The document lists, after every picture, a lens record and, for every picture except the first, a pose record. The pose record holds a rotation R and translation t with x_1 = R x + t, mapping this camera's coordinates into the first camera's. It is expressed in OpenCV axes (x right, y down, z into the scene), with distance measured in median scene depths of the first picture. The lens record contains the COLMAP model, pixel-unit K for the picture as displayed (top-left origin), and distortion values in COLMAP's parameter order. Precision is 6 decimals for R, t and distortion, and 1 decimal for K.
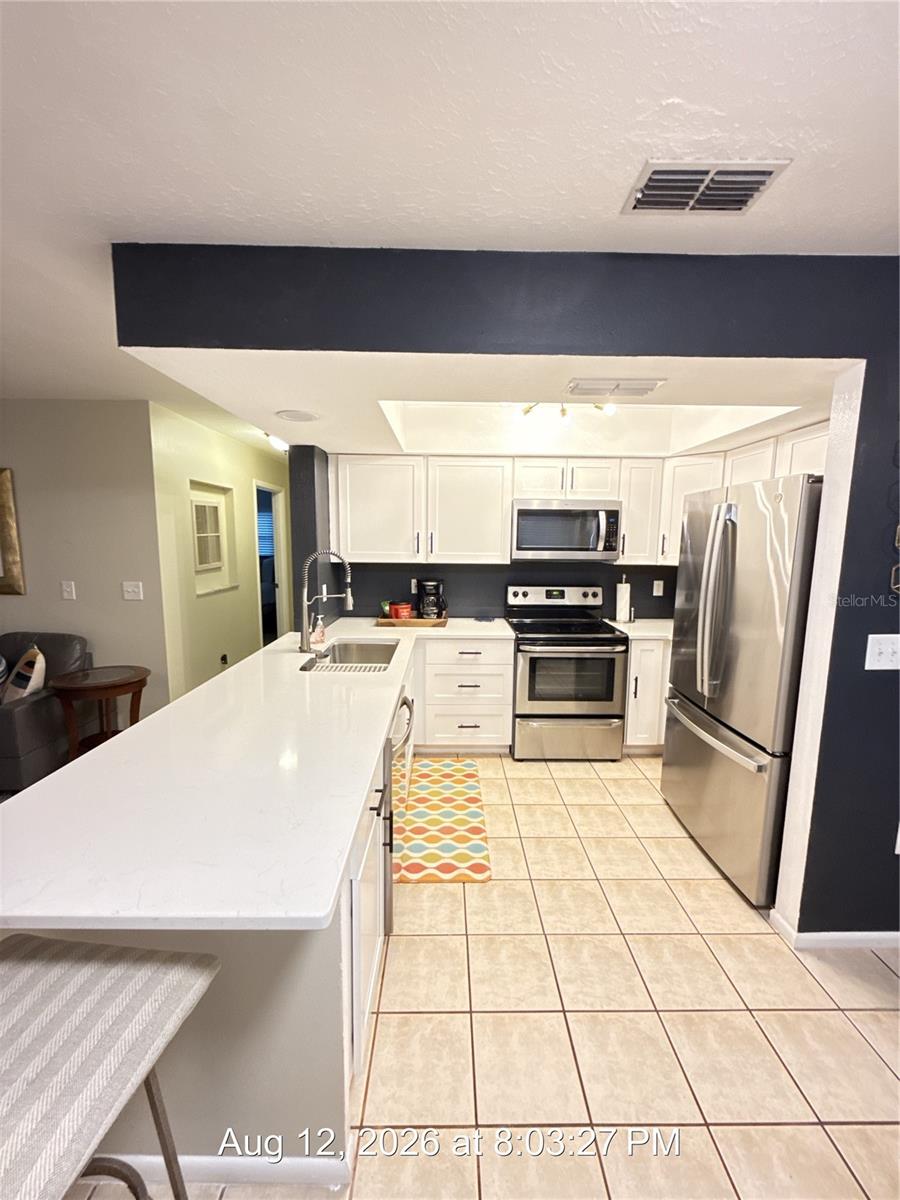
lens RADIAL K [[478.1, 0, 450.0], [0, 478.1, 600.0], [0, 0, 1]] dist [0.002252, 0.000272]
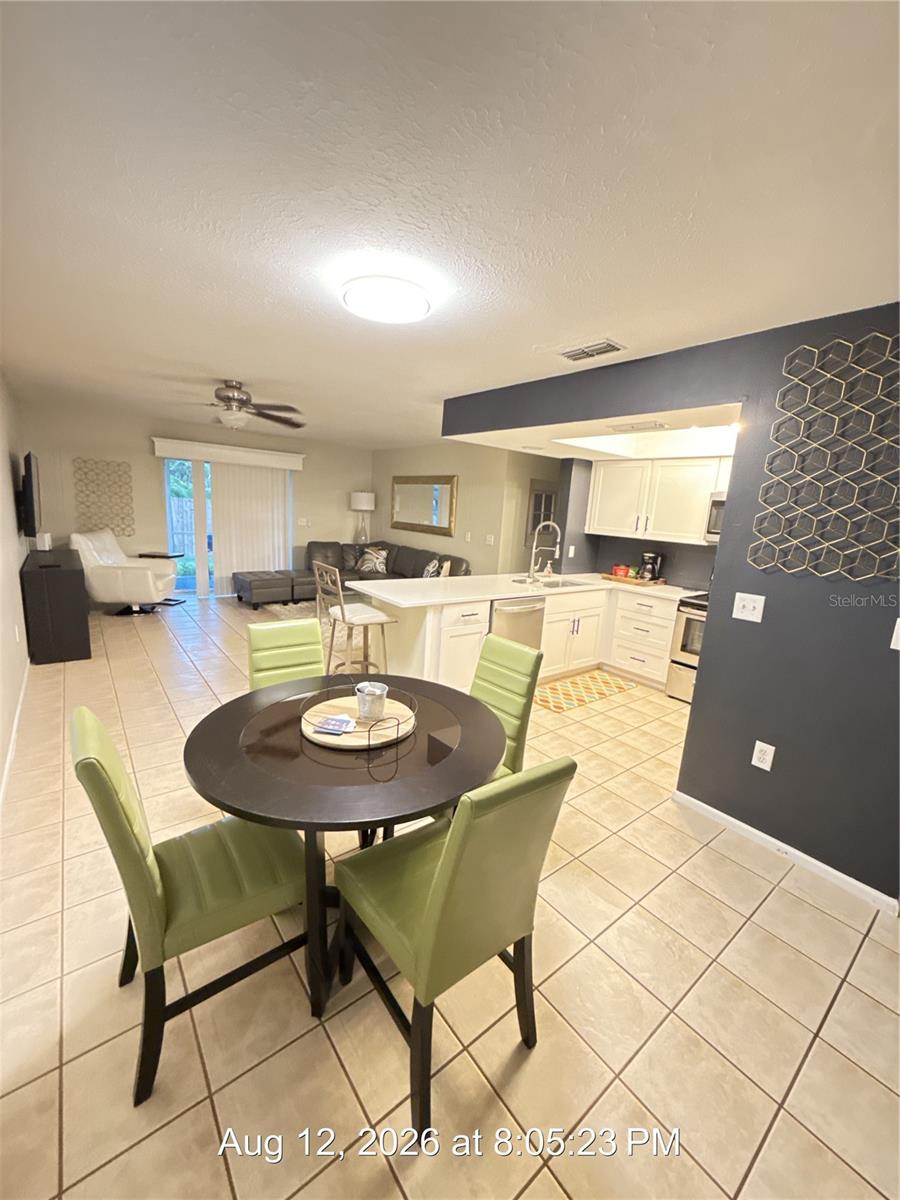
lens RADIAL K [[478.1, 0, 450.0], [0, 478.1, 600.0], [0, 0, 1]] dist [0.002252, 0.000272]
pose [[0.608998, 0.181446, -0.772139, 0.753310], [-0.159686, 0.981598, 0.104721, 0.041427], [0.776931, 0.059525, 0.626765, -0.287150]]
